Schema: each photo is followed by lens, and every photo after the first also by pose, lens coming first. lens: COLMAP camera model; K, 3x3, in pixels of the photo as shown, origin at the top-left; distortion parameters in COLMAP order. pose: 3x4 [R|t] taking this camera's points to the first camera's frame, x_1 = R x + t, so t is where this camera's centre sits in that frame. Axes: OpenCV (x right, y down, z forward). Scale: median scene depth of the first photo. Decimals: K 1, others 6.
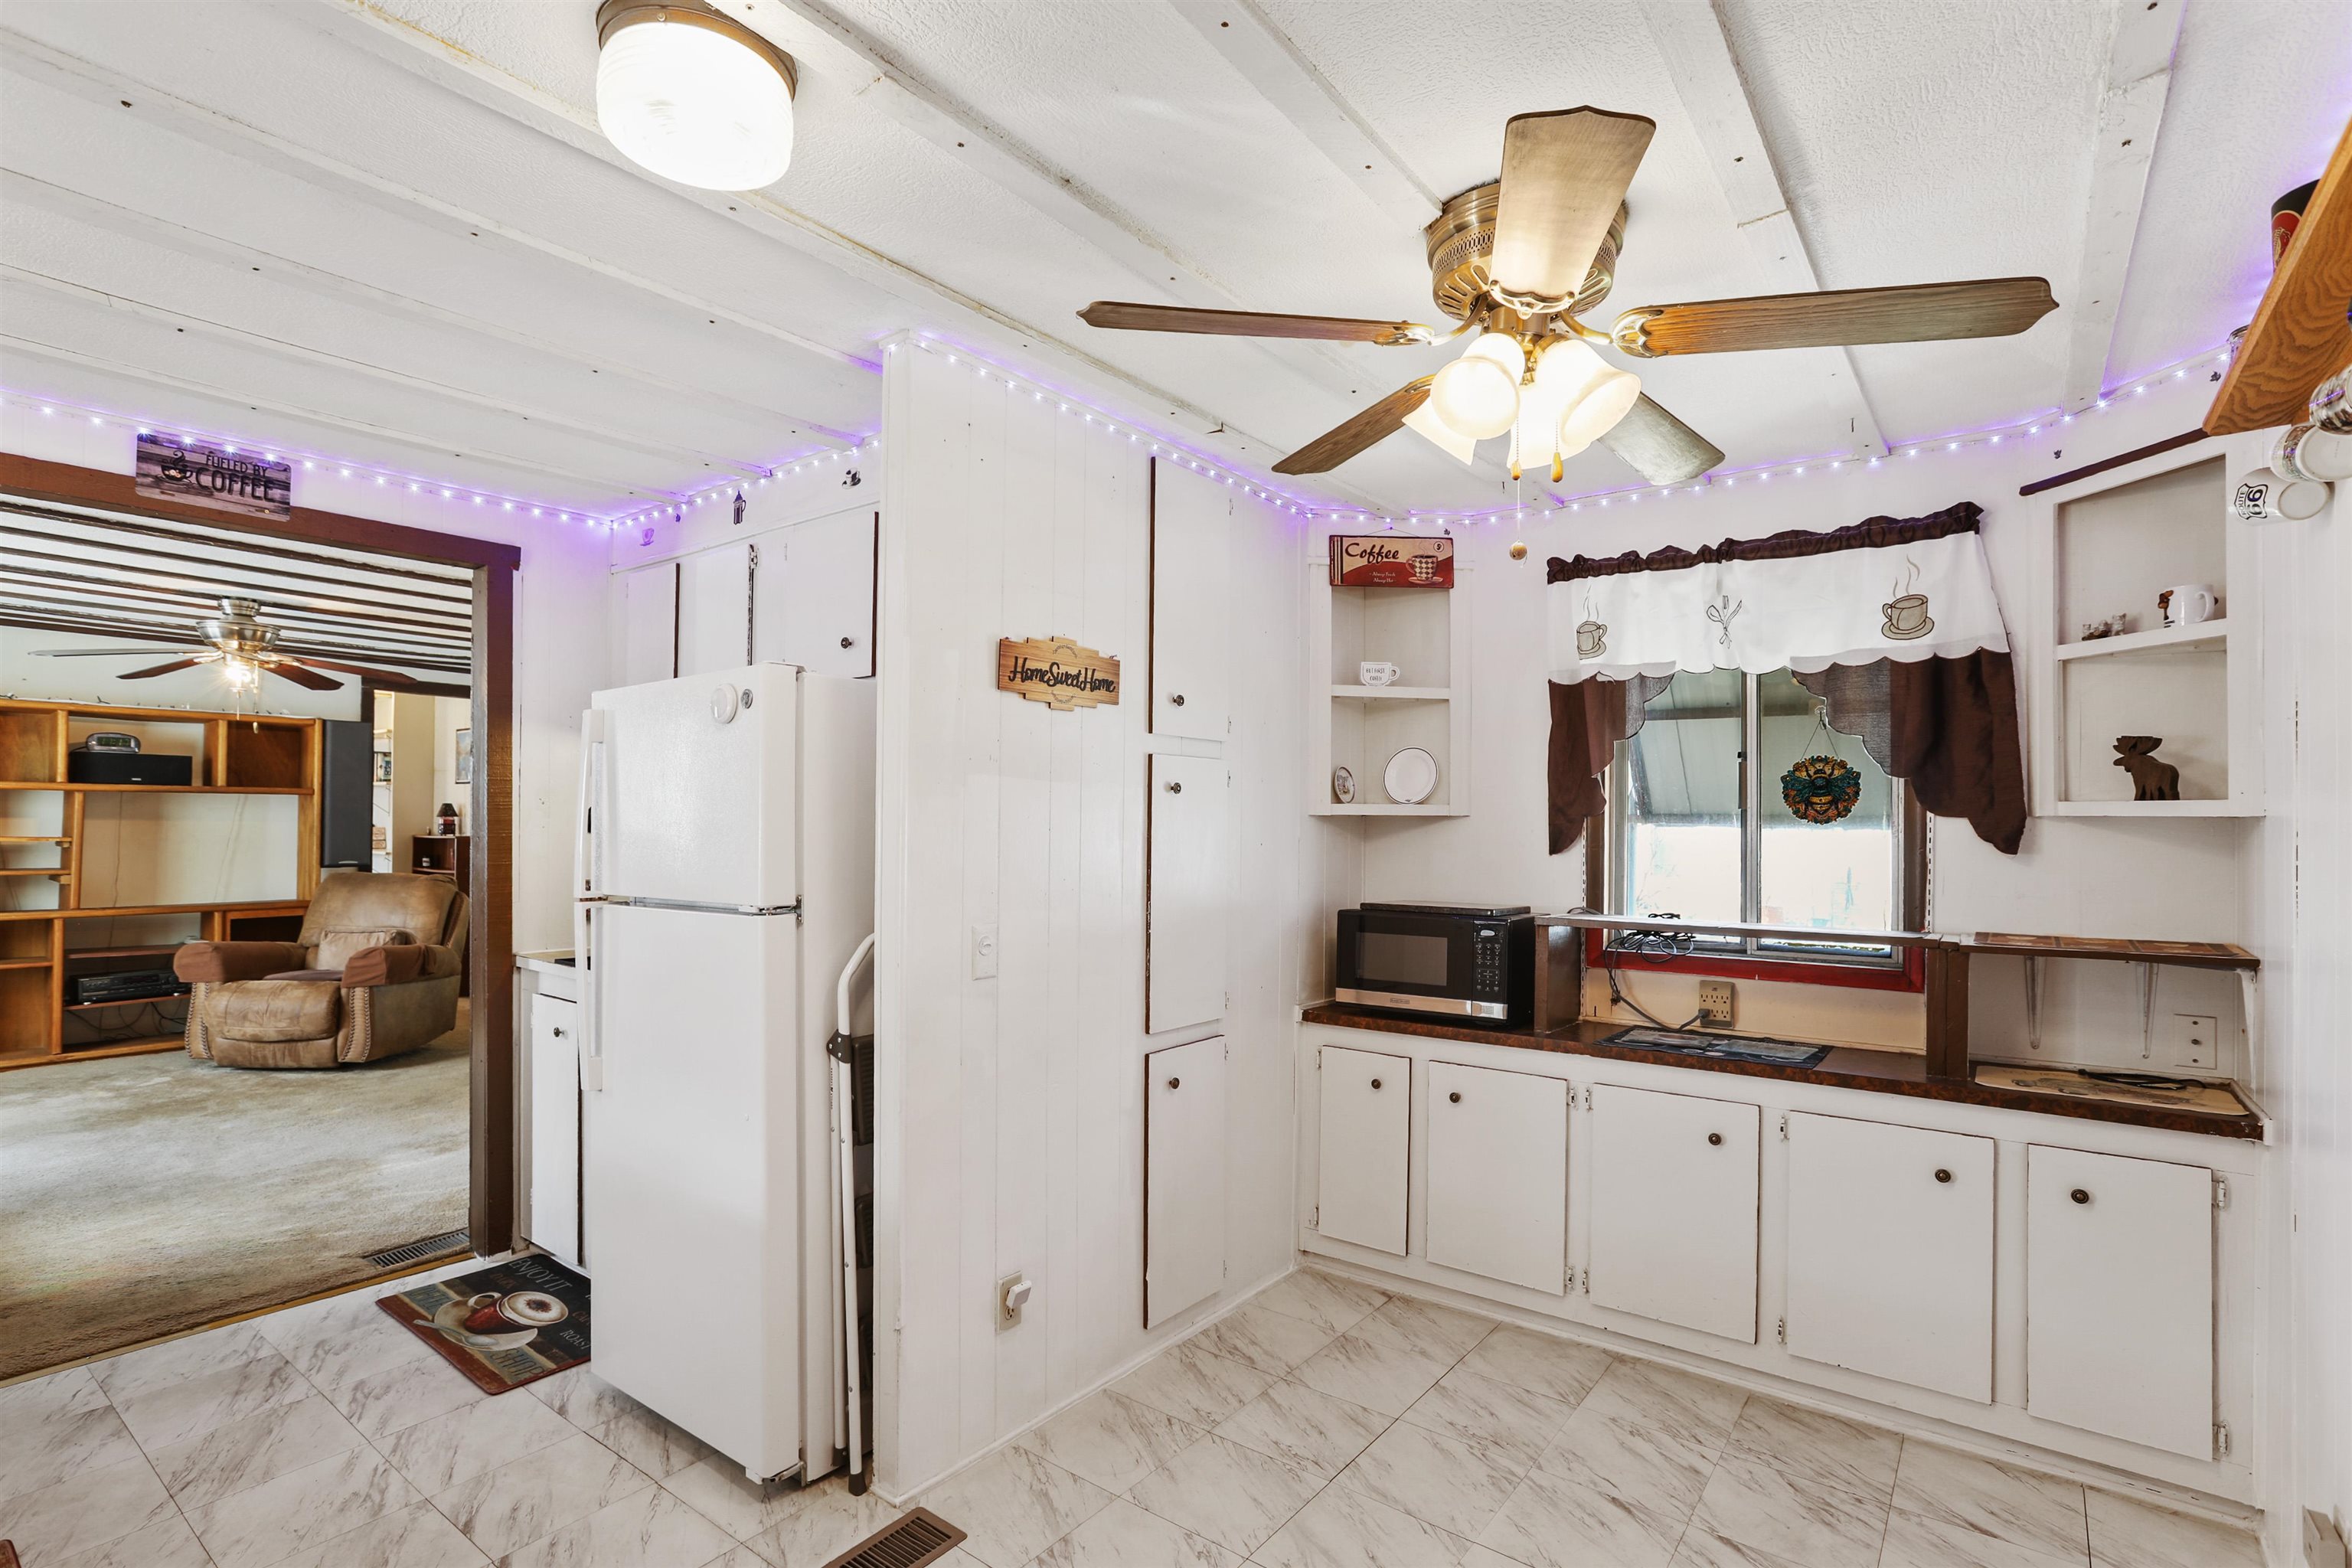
lens RADIAL K [[1129.0, 0, 1177.0], [0, 1129.0, 810.2], [0, 0, 1]] dist [-0.052539, 0.023169]
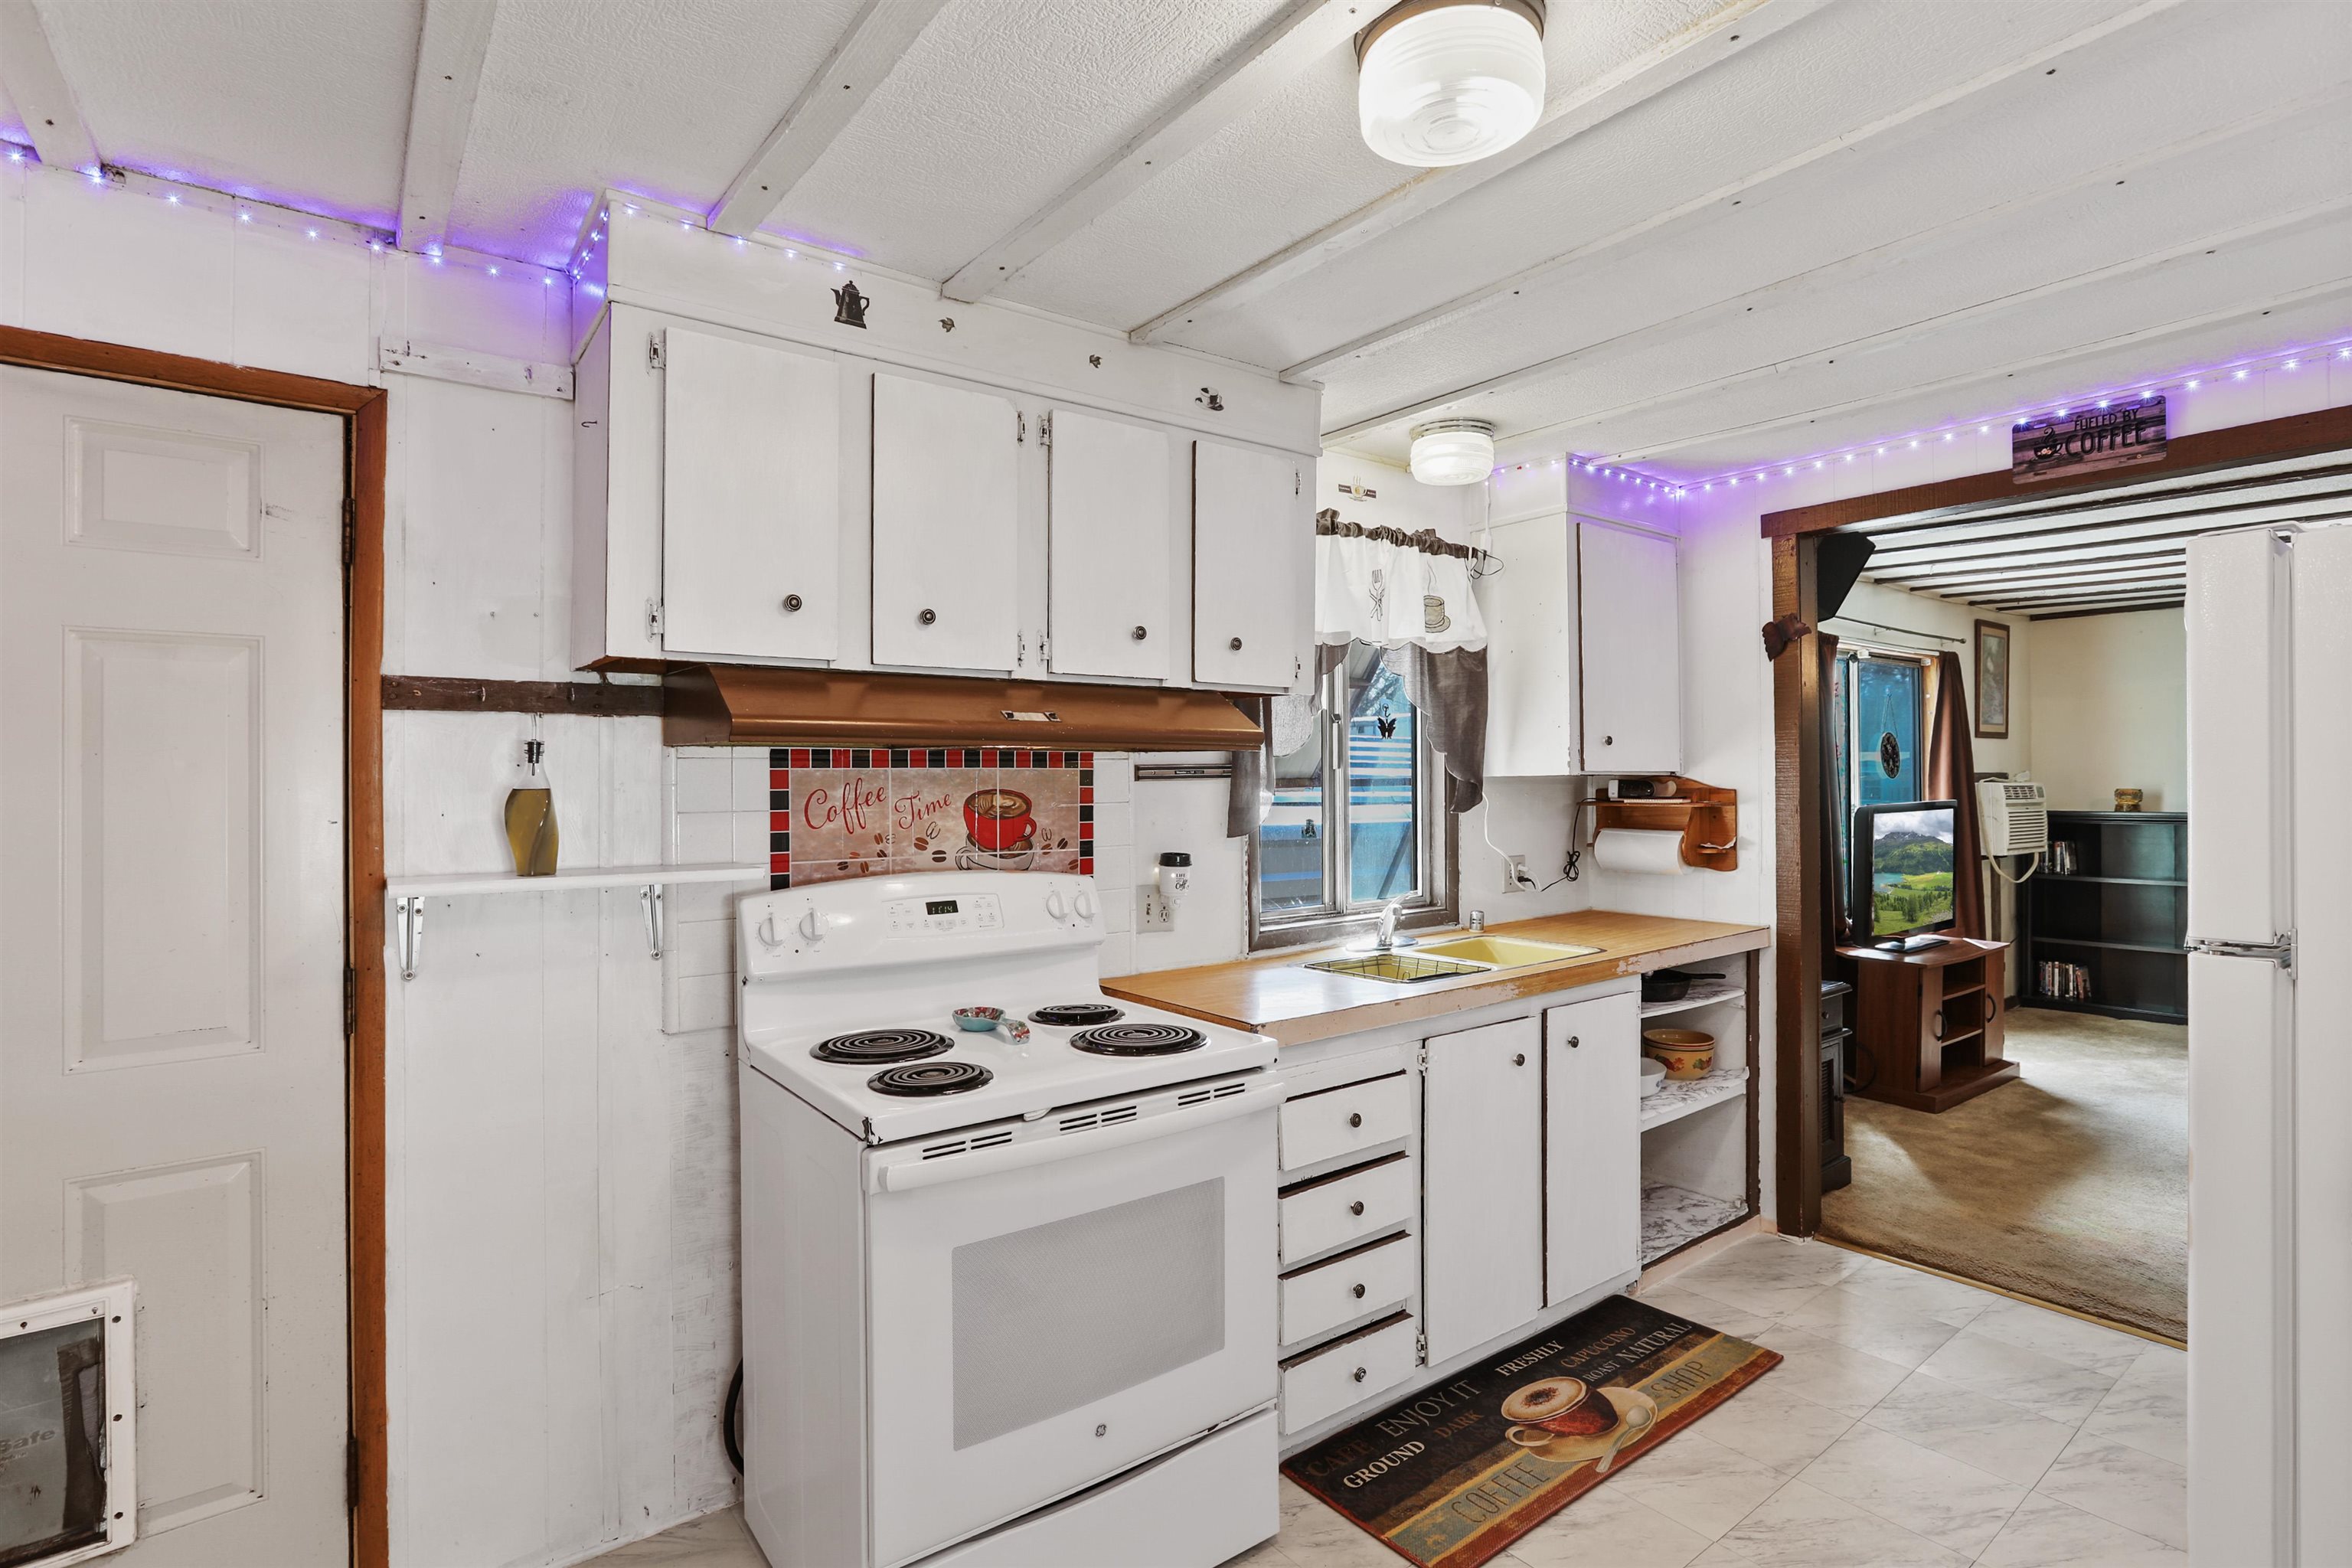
lens RADIAL K [[1146.7, 0, 1175.8], [0, 1146.7, 769.9], [0, 0, 1]] dist [-0.047583, 0.022509]
pose [[-0.268303, -0.017130, -0.963182, 0.257526], [0.008447, 0.999762, -0.020134, 0.000721], [0.963298, -0.013538, -0.268094, 0.439317]]
